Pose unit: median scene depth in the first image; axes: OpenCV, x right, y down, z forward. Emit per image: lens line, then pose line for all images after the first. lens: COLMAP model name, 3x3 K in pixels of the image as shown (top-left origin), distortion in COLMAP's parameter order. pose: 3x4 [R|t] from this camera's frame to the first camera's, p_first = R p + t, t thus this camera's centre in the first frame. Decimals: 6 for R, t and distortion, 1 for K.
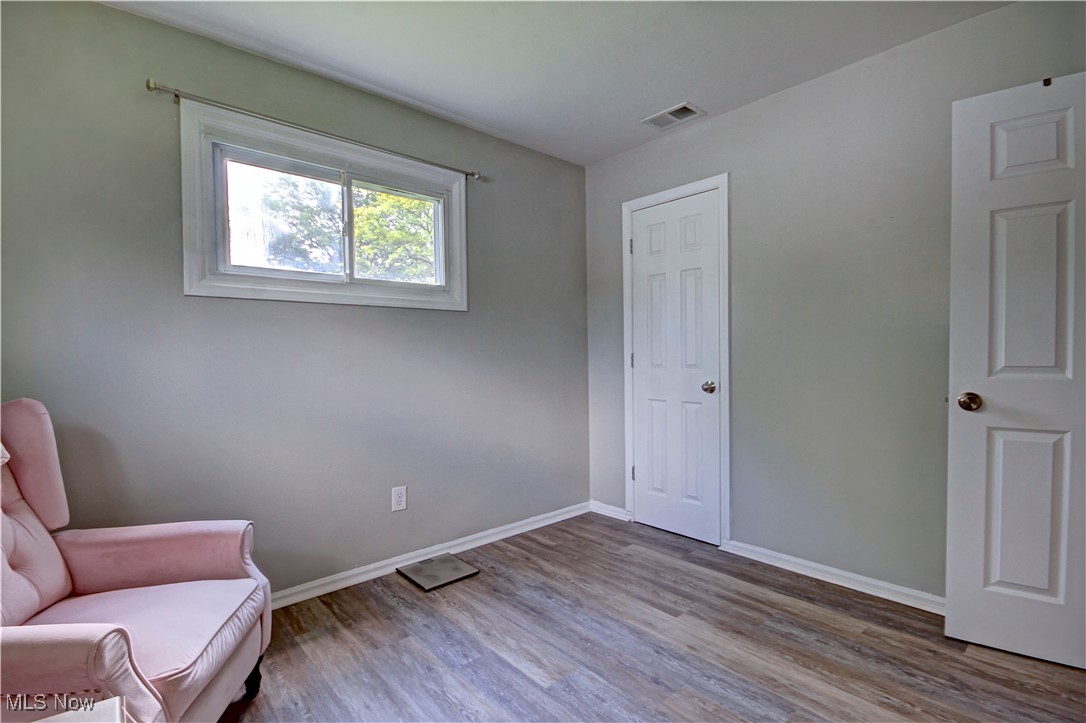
lens RADIAL K [[512.7, 0, 543.7], [0, 512.7, 367.9], [0, 0, 1]] dist [0.001972, -0.001791]
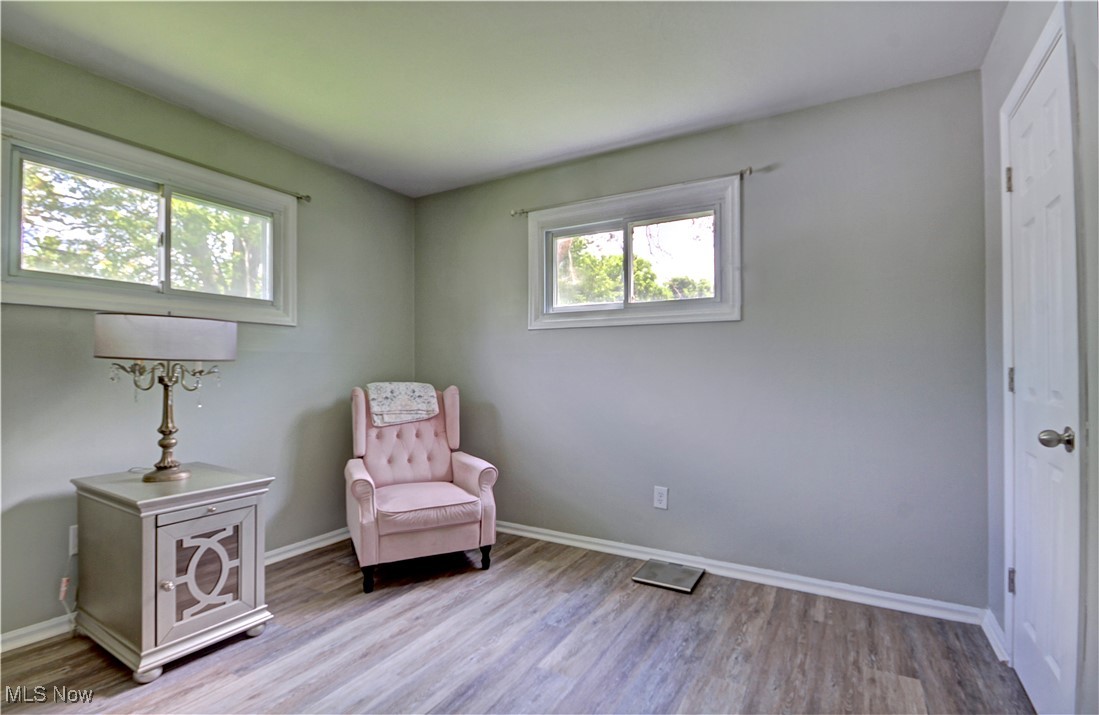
lens RADIAL K [[521.3, 0, 553.1], [0, 521.3, 360.0], [0, 0, 1]] dist [-0.000212, -0.007581]
pose [[0.297812, -0.002377, -0.954622, 0.765210], [-0.026569, 0.999589, -0.010778, -0.022853], [0.954255, 0.028574, 0.297627, 0.469235]]
